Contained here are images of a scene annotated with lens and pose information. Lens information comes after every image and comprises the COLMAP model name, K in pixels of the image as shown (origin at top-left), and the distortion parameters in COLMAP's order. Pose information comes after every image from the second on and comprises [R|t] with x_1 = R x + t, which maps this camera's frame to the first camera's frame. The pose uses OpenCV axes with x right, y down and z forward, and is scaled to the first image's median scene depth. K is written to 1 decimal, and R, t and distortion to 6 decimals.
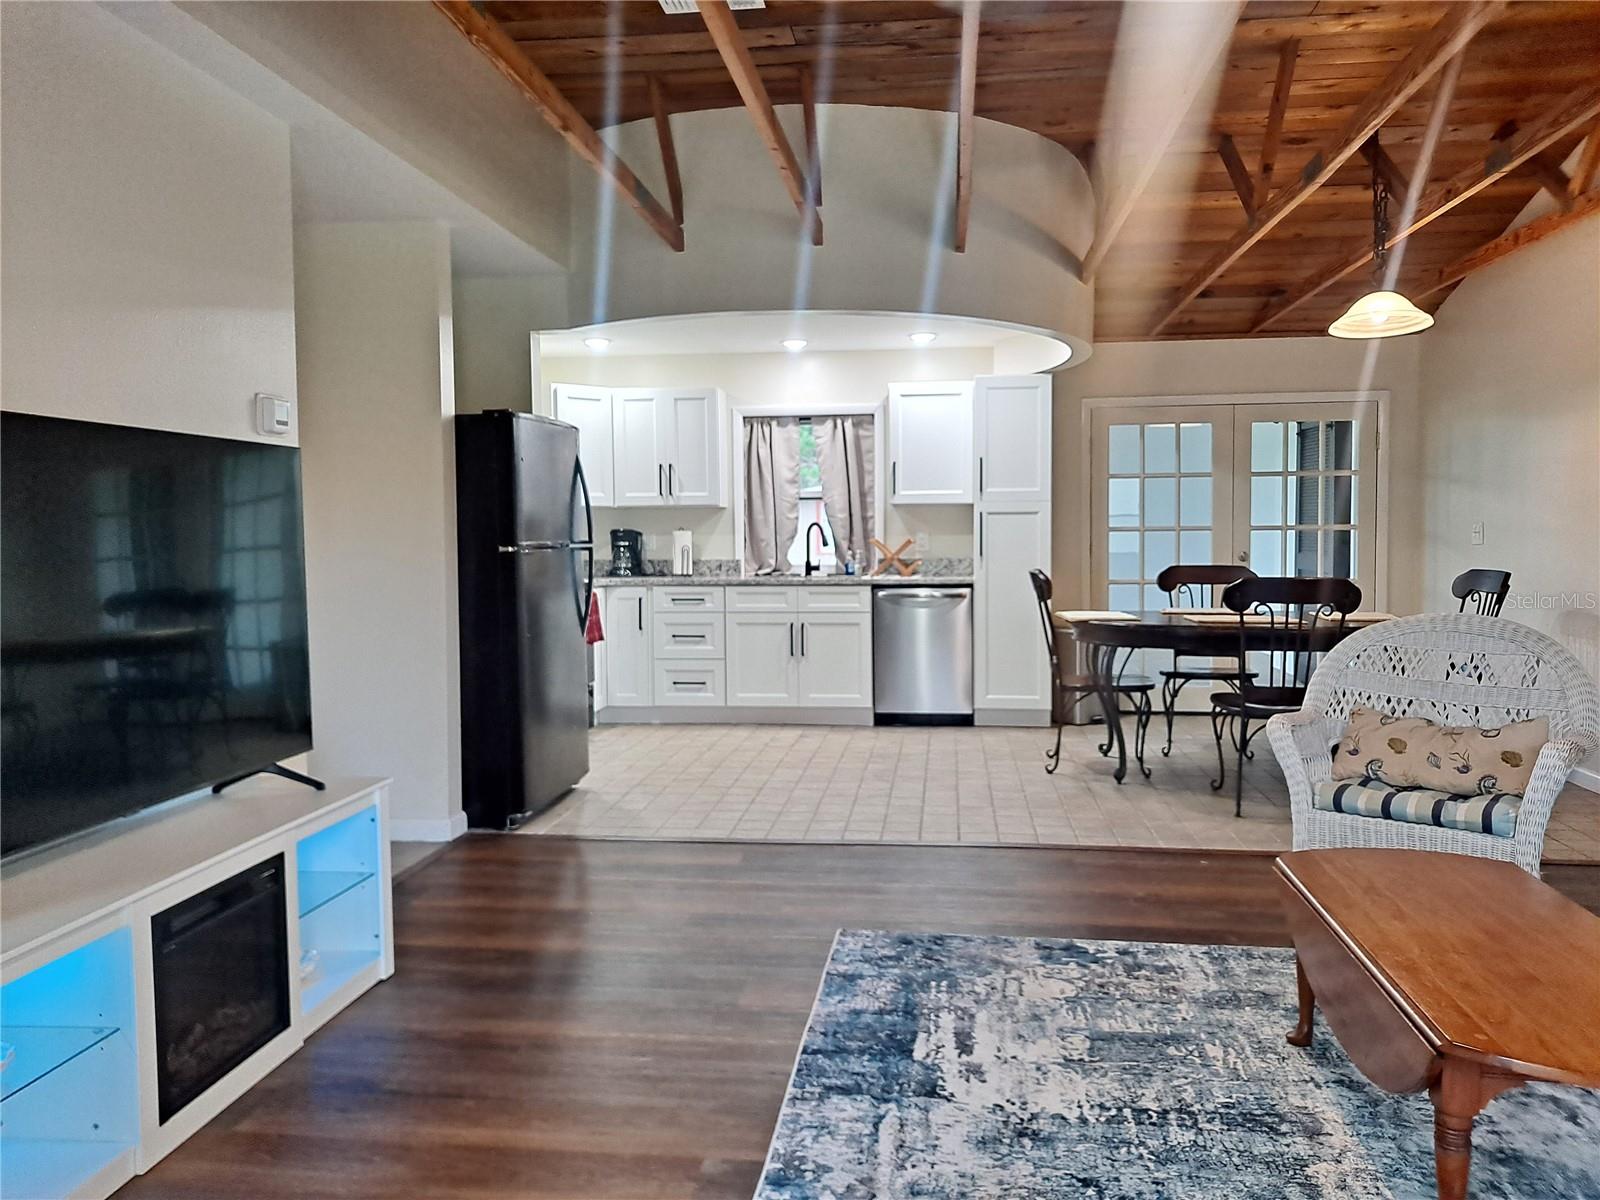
lens RADIAL K [[1187.6, 0, 800.0], [0, 1187.6, 600.0], [0, 0, 1]] dist [-0.007699, -0.002525]
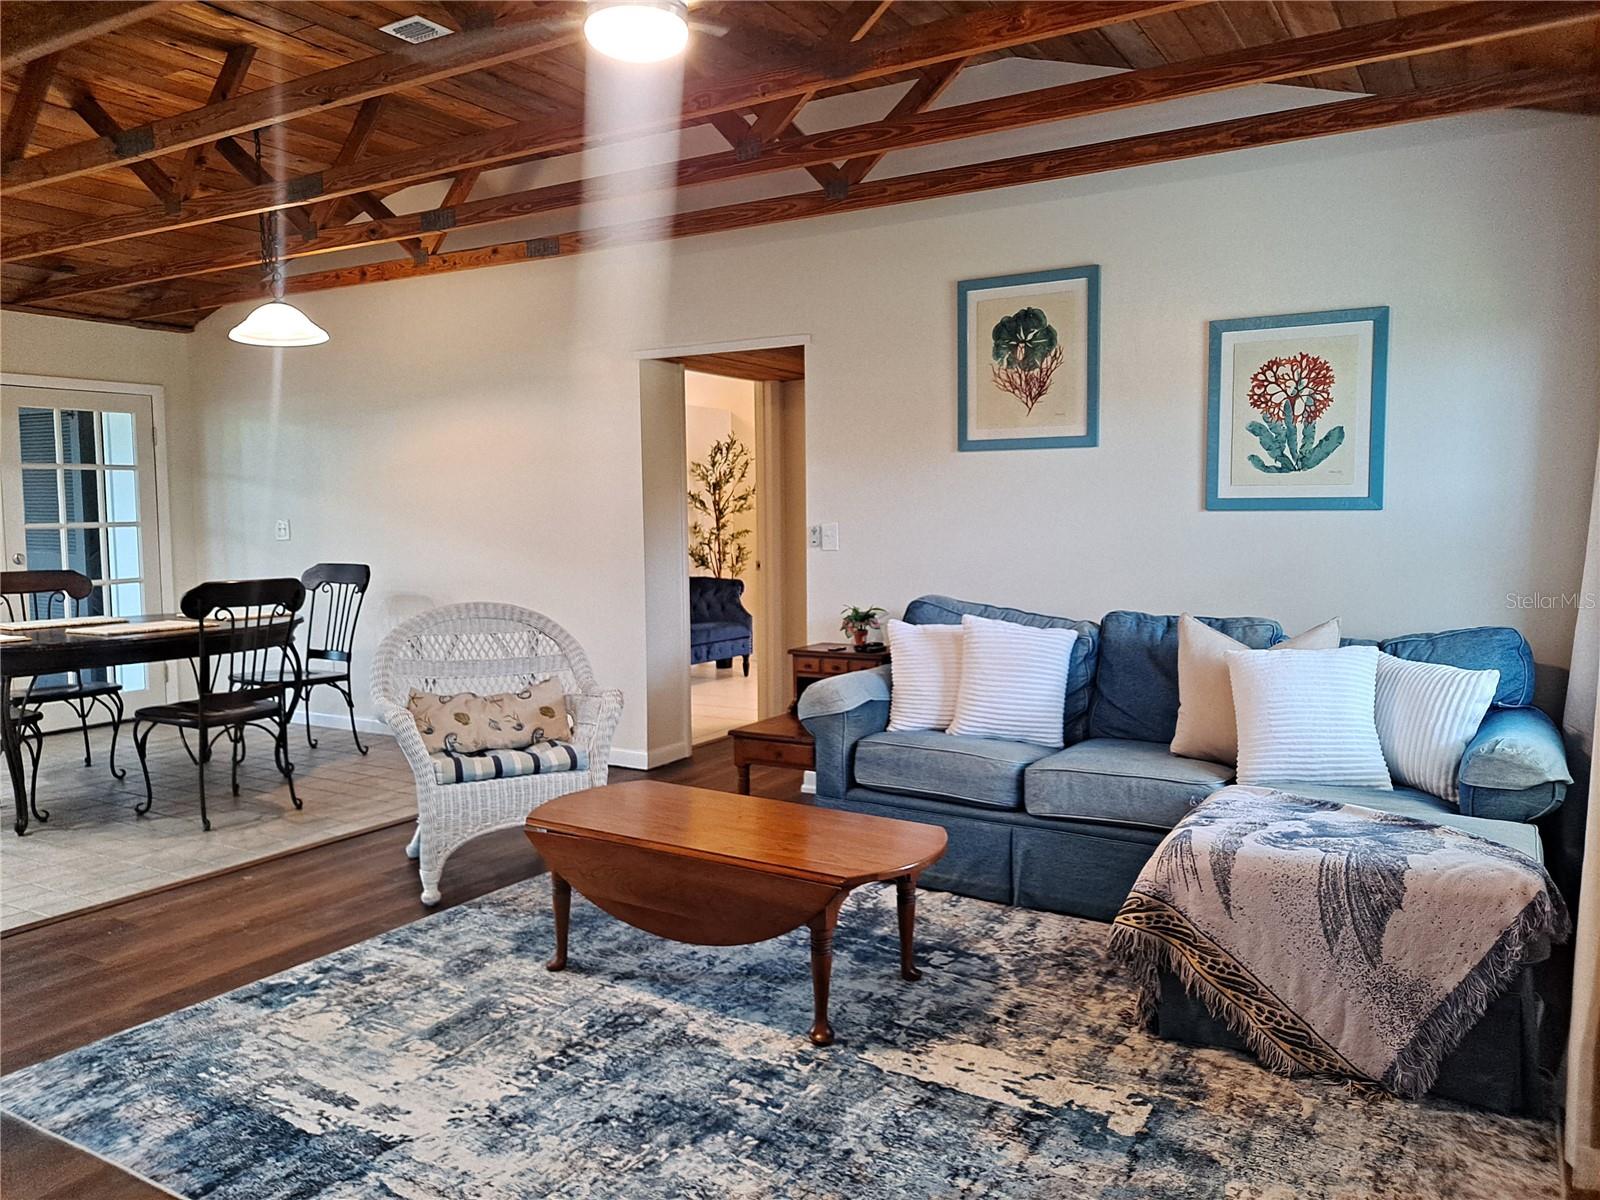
lens RADIAL K [[1182.0, 0, 827.7], [0, 1182.0, 582.3], [0, 0, 1]] dist [0.046455, -0.031486]
pose [[0.398492, -0.058696, 0.915292, -0.490693], [0.060949, 0.997439, 0.037428, -0.039674], [-0.915144, 0.040872, 0.401049, 0.223973]]
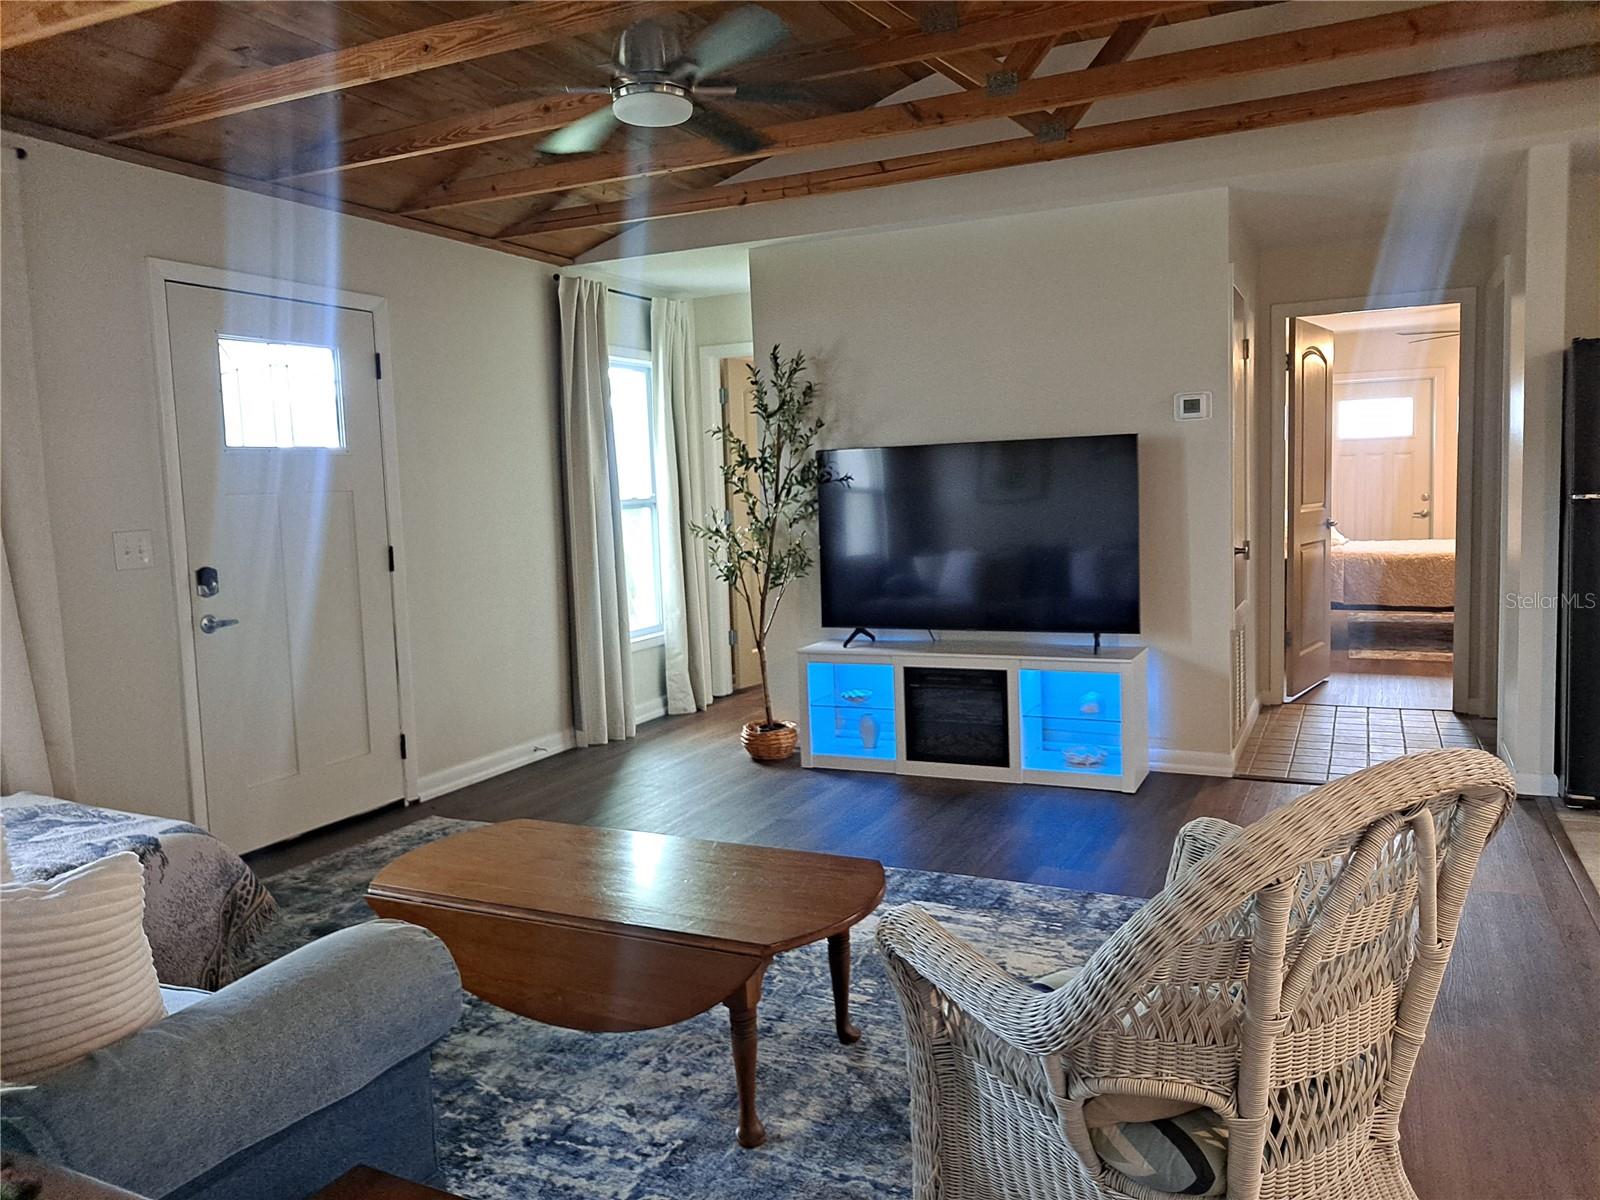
lens RADIAL K [[1182.0, 0, 827.7], [0, 1182.0, 582.3], [0, 0, 1]] dist [0.046455, -0.031486]
pose [[-0.307718, 0.098319, -0.946384, 1.190372], [-0.022602, 0.993611, 0.110575, -0.103542], [0.951209, 0.055416, -0.303529, 1.130042]]
